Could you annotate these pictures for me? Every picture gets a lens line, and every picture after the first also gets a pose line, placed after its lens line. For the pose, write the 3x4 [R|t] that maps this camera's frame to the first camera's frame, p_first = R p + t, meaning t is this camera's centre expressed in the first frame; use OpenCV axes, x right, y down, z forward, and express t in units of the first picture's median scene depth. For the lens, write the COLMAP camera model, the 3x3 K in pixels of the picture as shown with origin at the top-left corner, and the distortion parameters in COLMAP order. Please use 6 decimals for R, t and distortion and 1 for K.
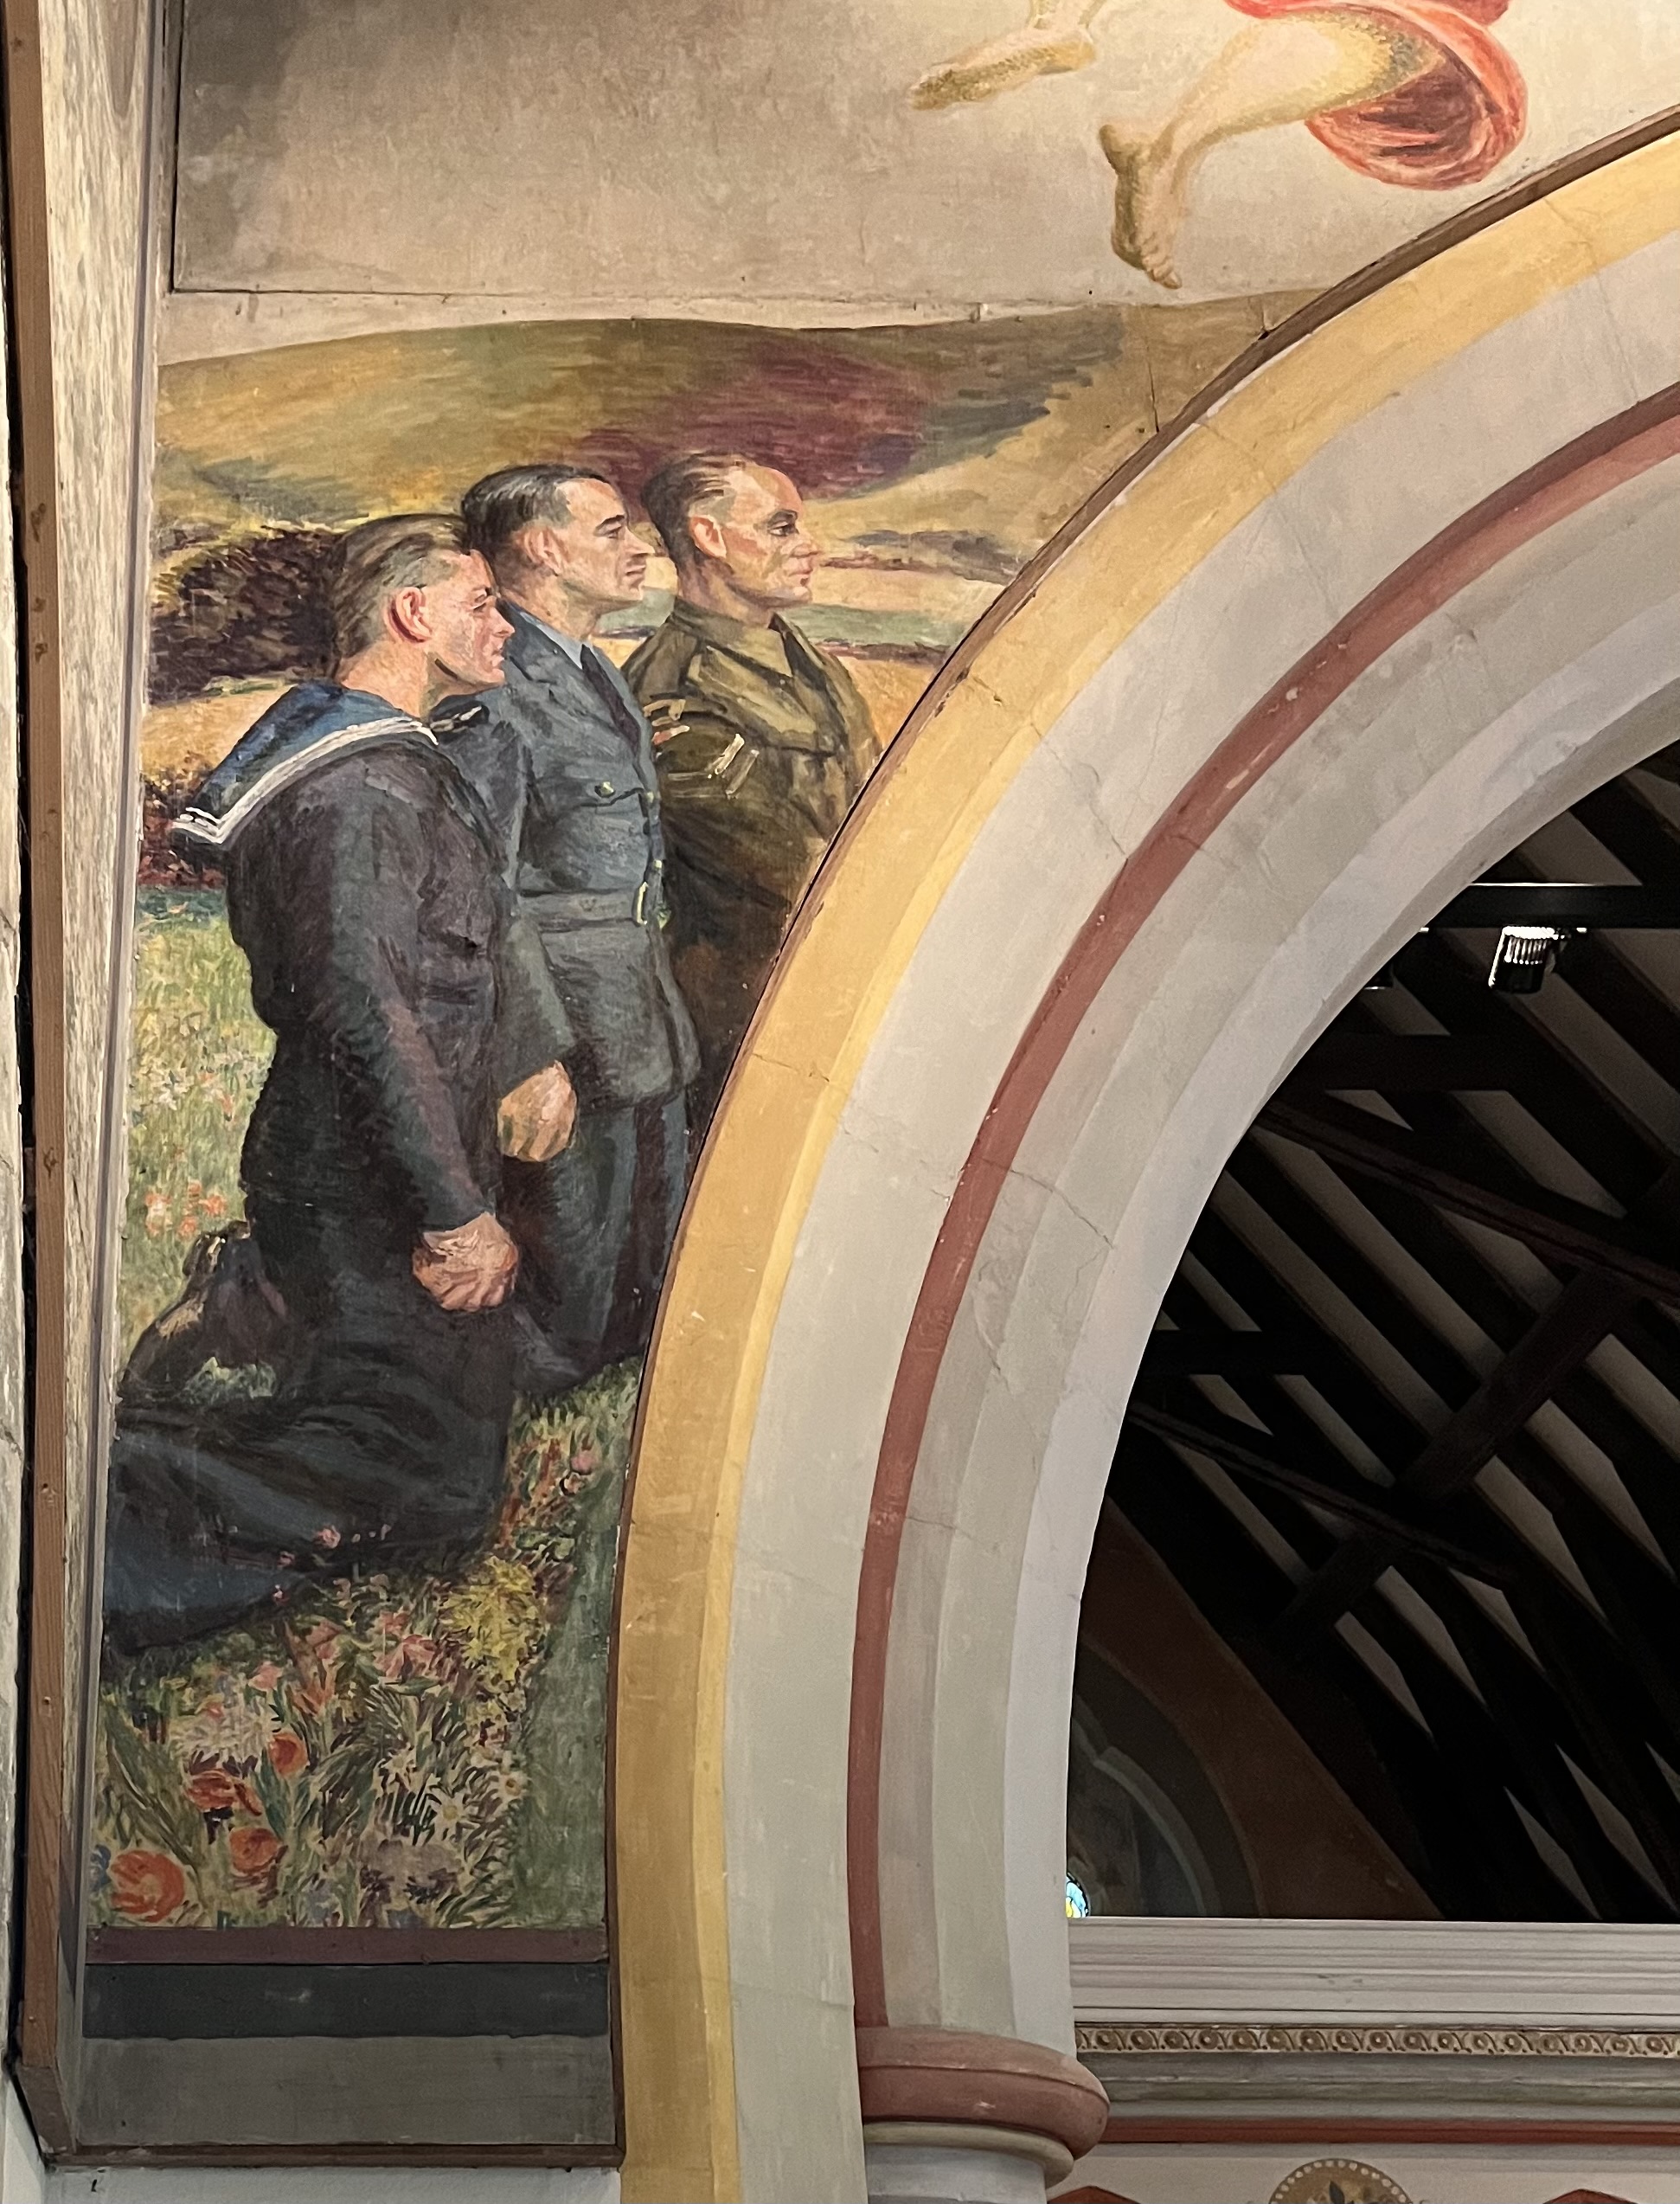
lens RADIAL K [[4059.7, 0, 840.0], [0, 4059.7, 1102.0], [0, 0, 1]] dist [-0.008288, -0.096377]
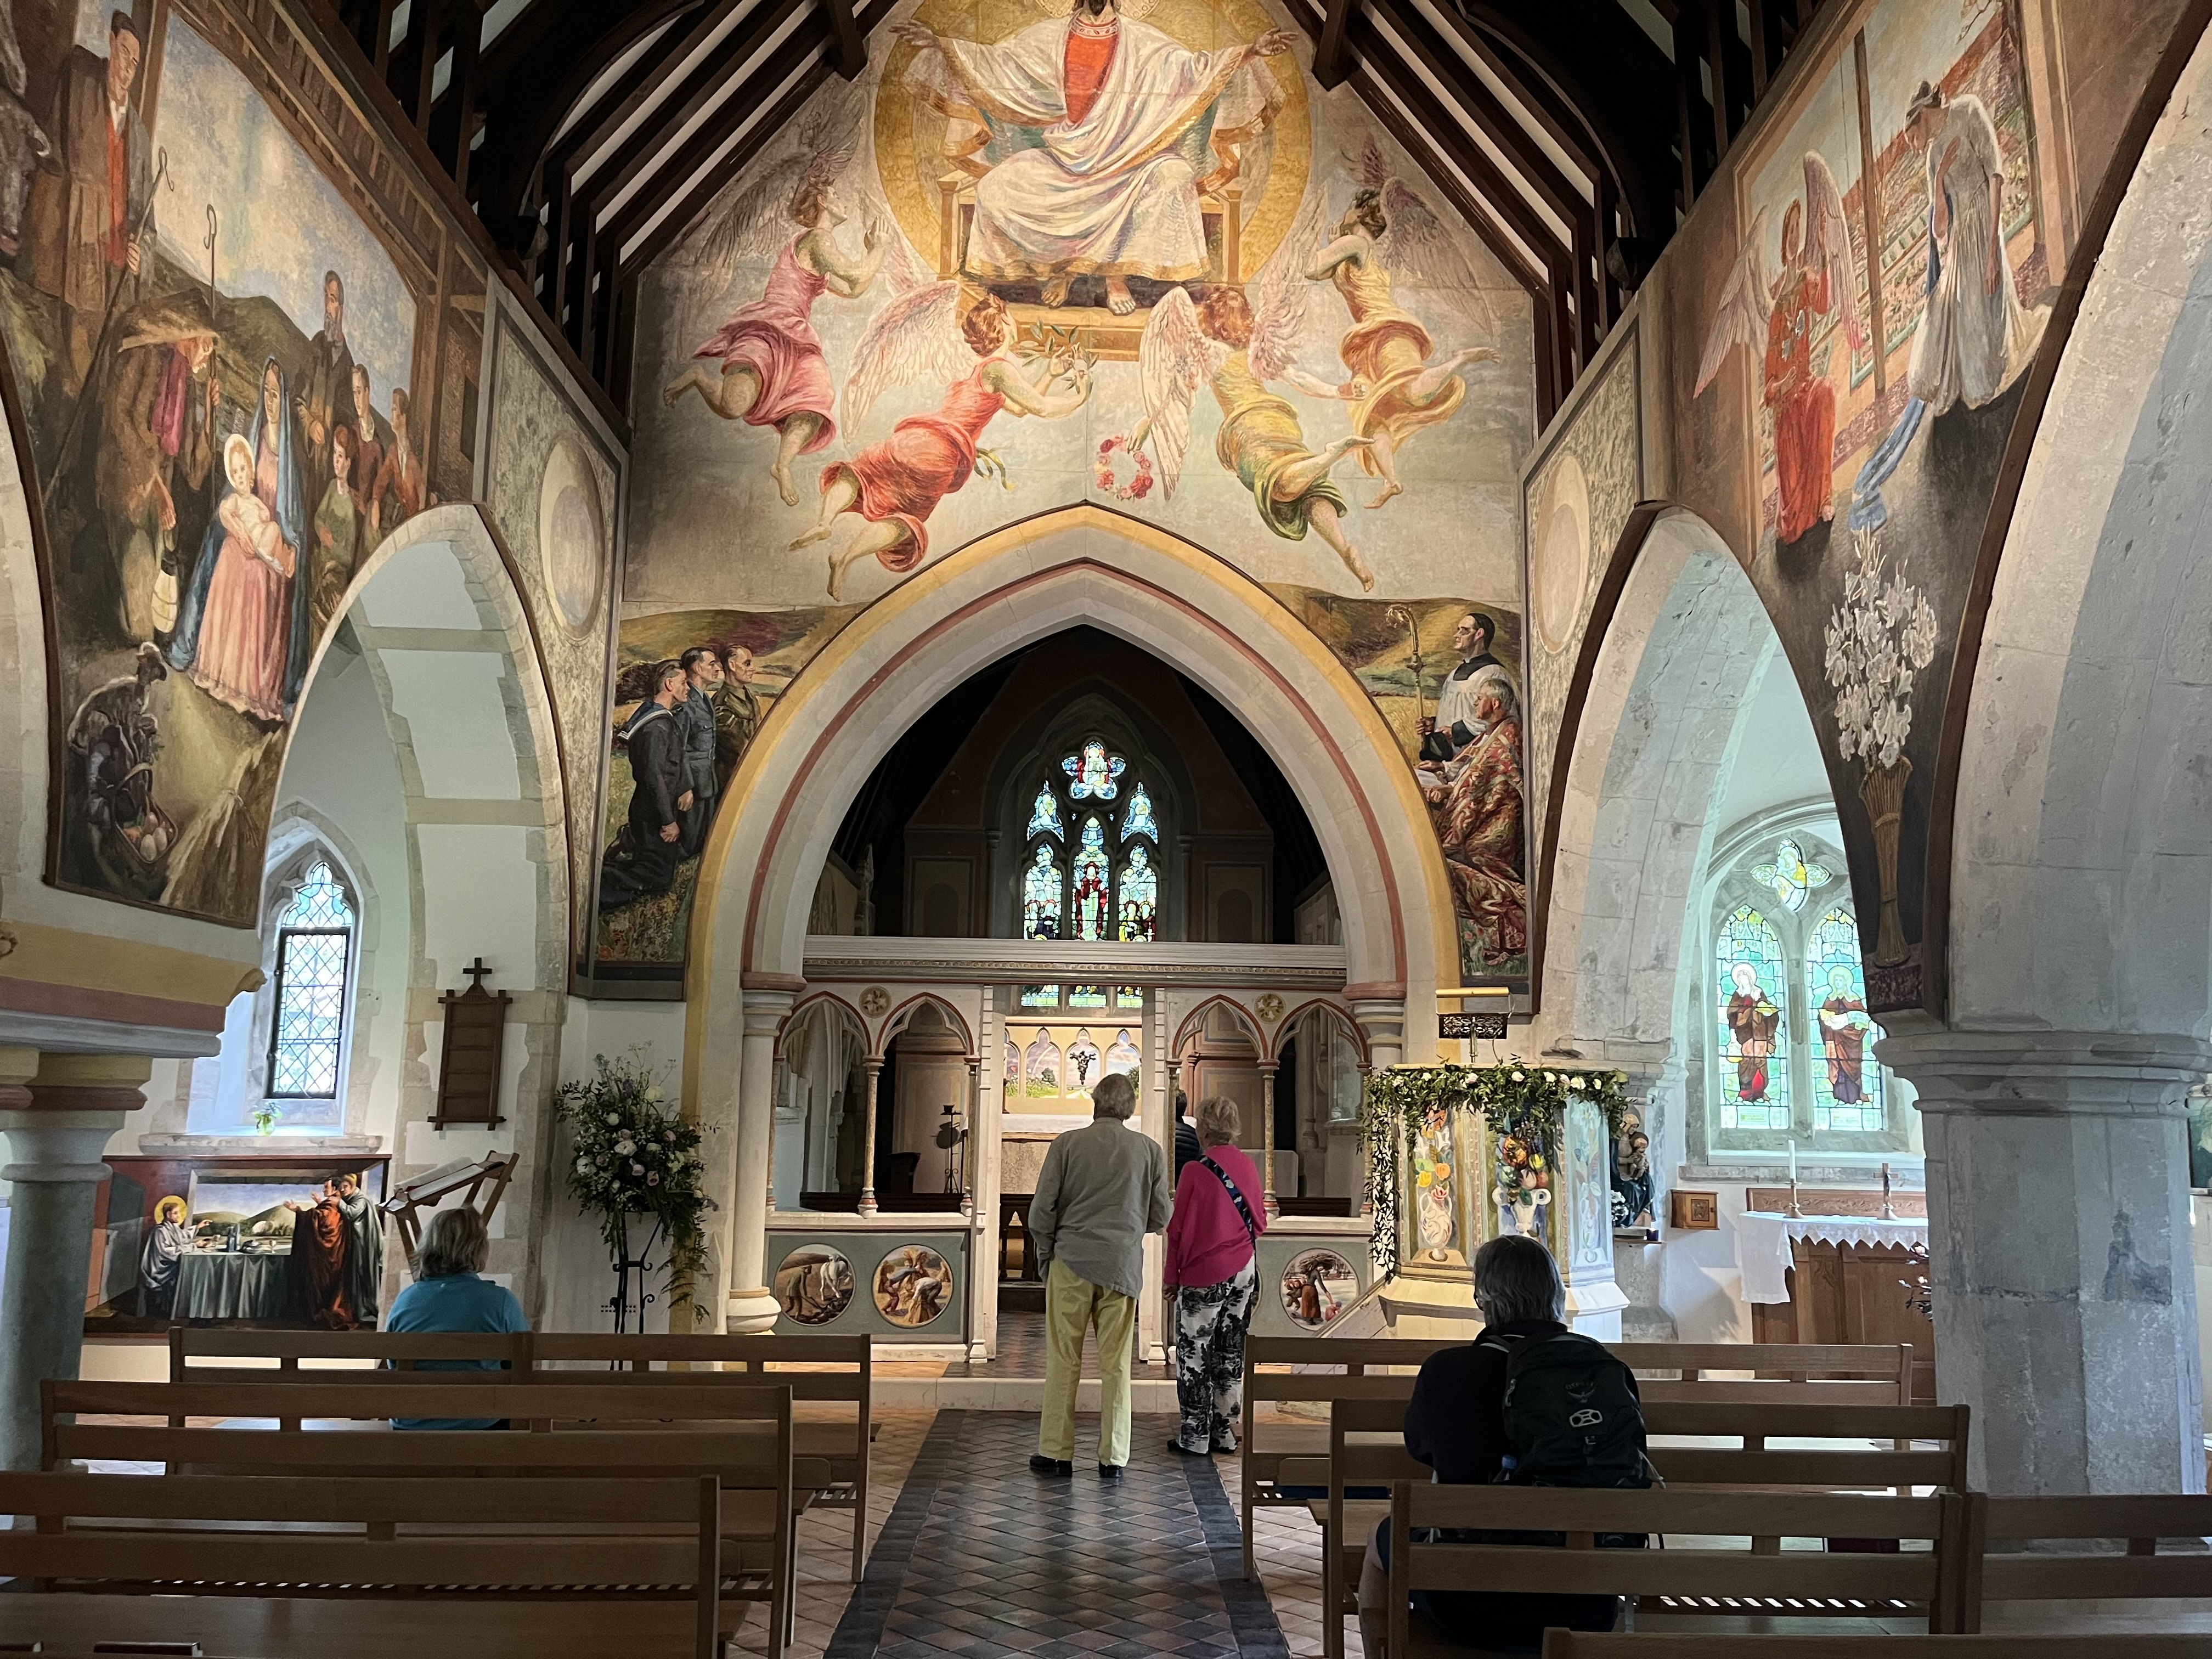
lens RADIAL K [[1664.2, 0, 1125.5], [0, 1664.2, 835.3], [0, 0, 1]] dist [0.069733, -0.093070]
pose [[0.999586, 0.018595, -0.021971, 0.538901], [-0.012216, 0.965222, 0.261145, -0.522554], [0.026063, -0.260768, 0.965050, -1.078219]]
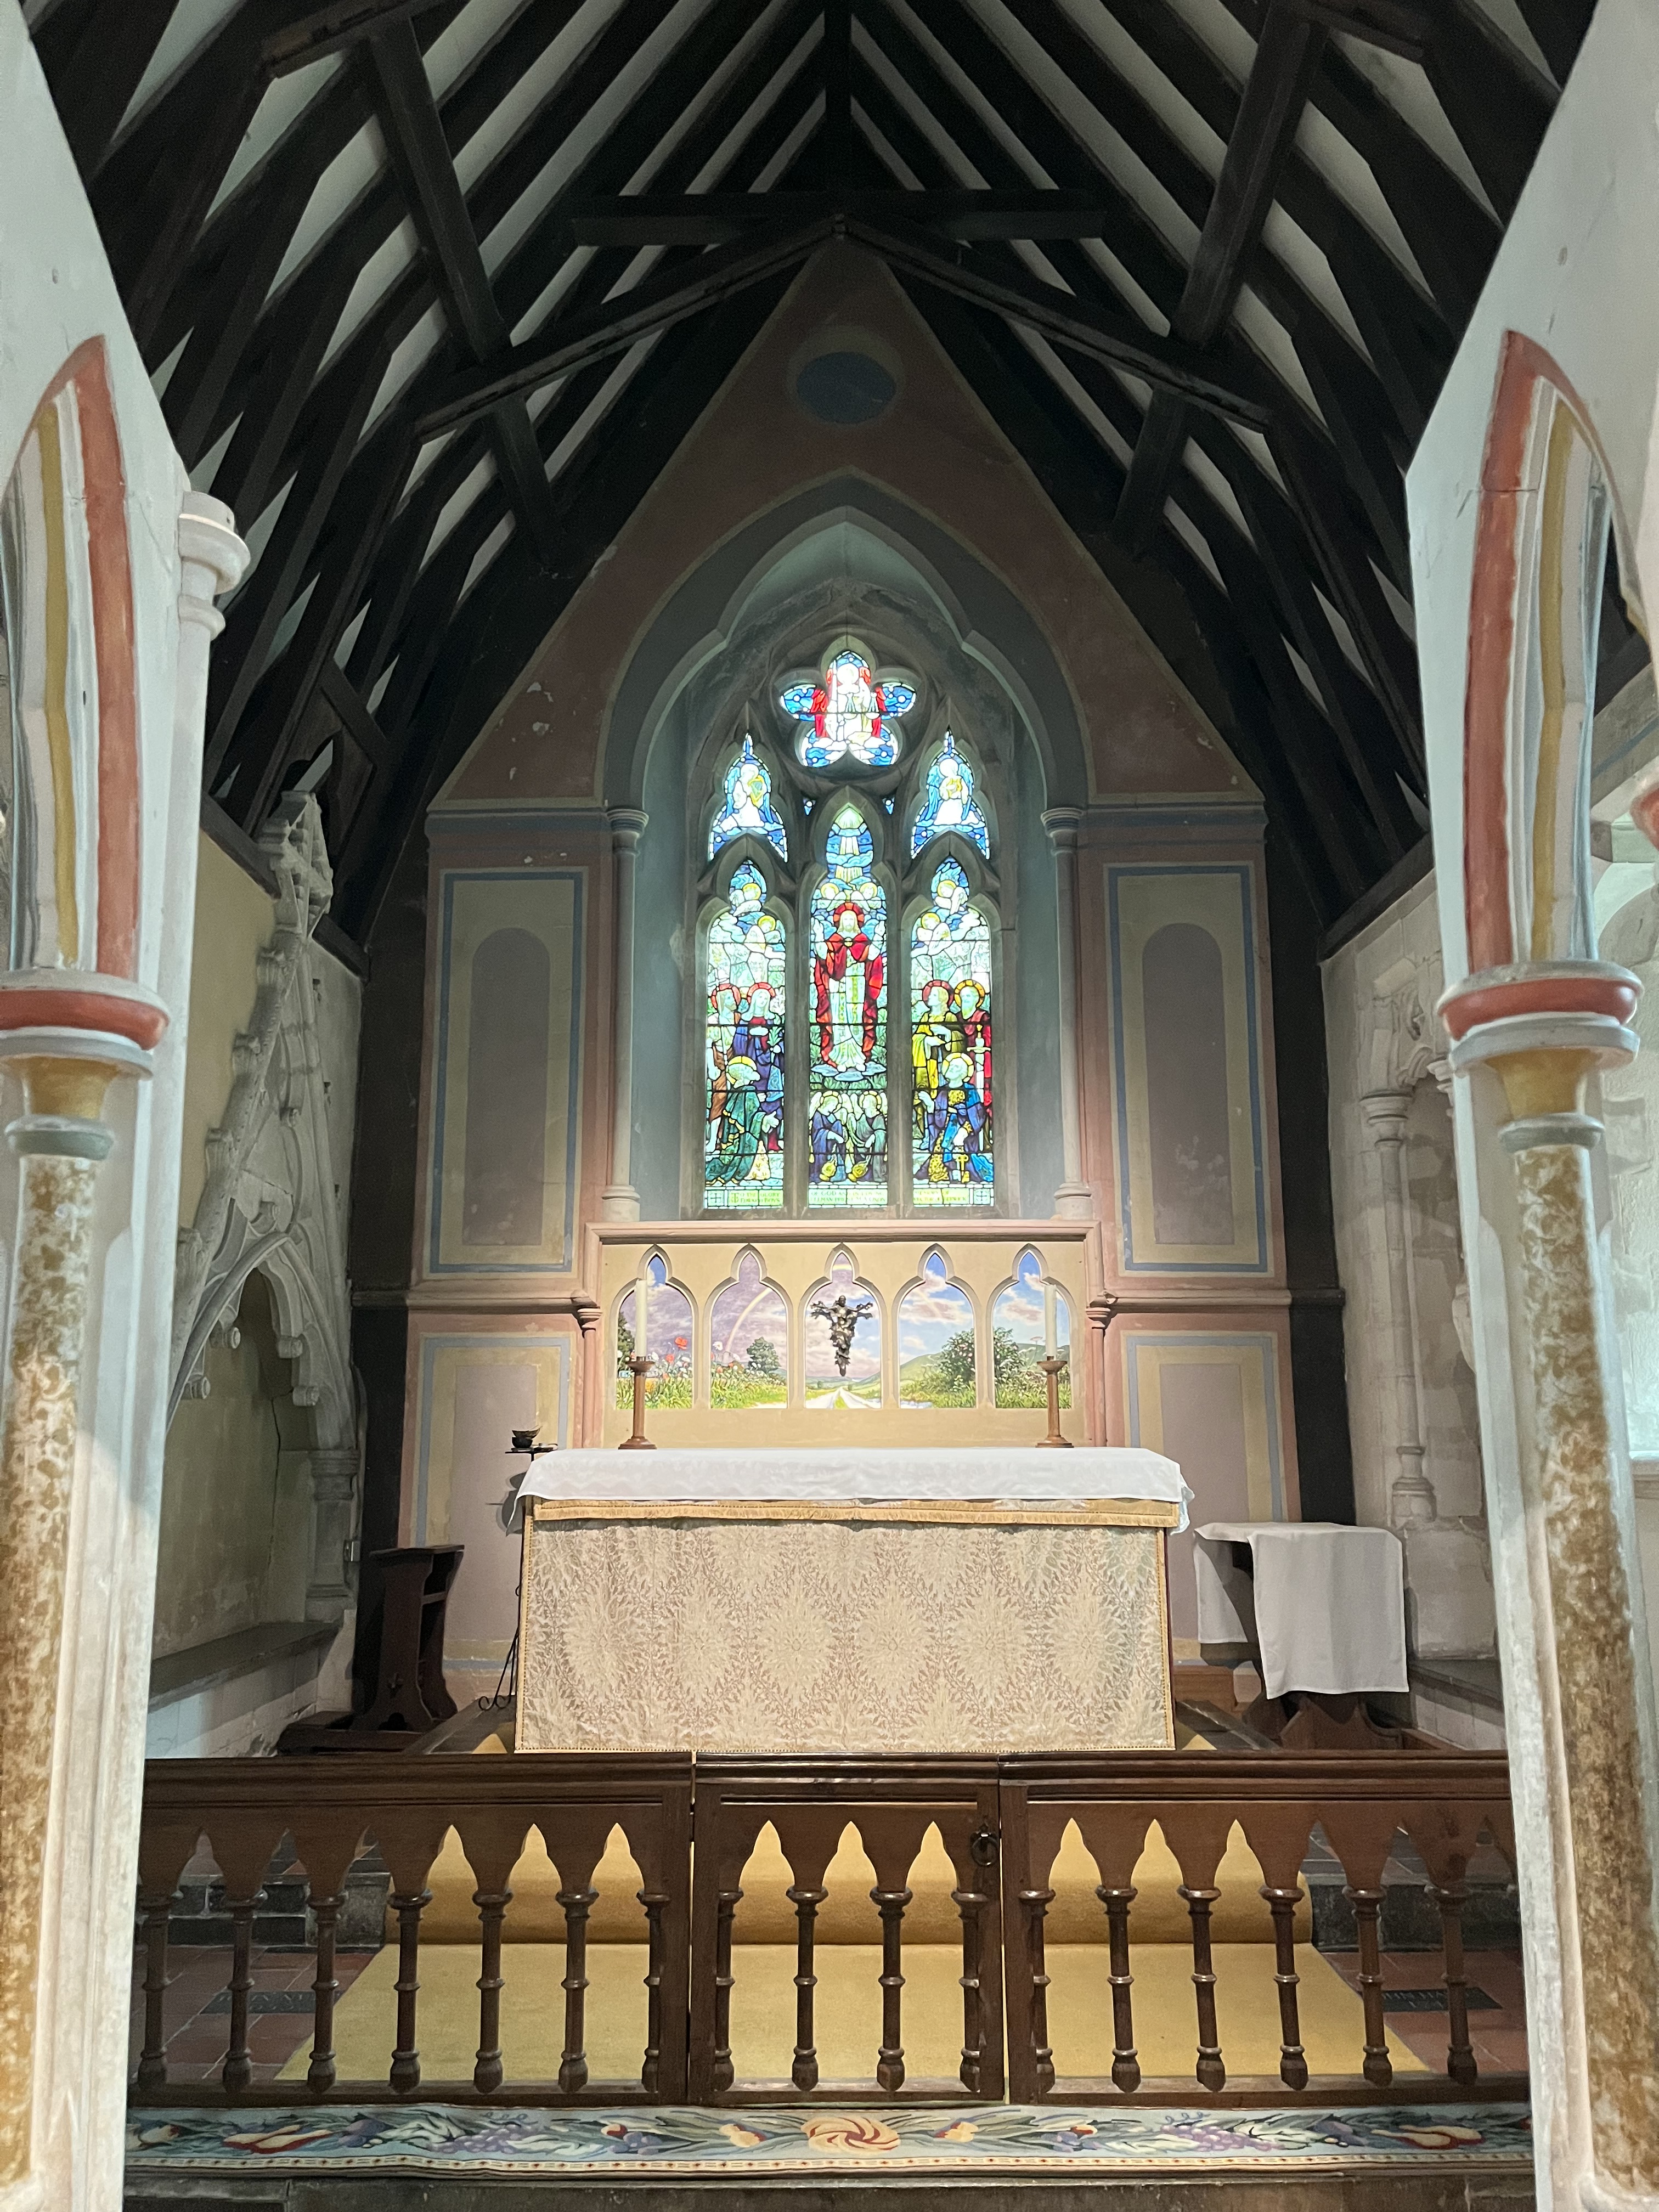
lens RADIAL K [[1655.7, 0, 822.9], [0, 1655.7, 1129.4], [0, 0, 1]] dist [0.149290, -0.203634]
pose [[0.998837, -0.006899, -0.047712, 0.432307], [0.018260, 0.970104, 0.242001, 0.357422], [0.044616, -0.242591, 0.969102, 0.843753]]
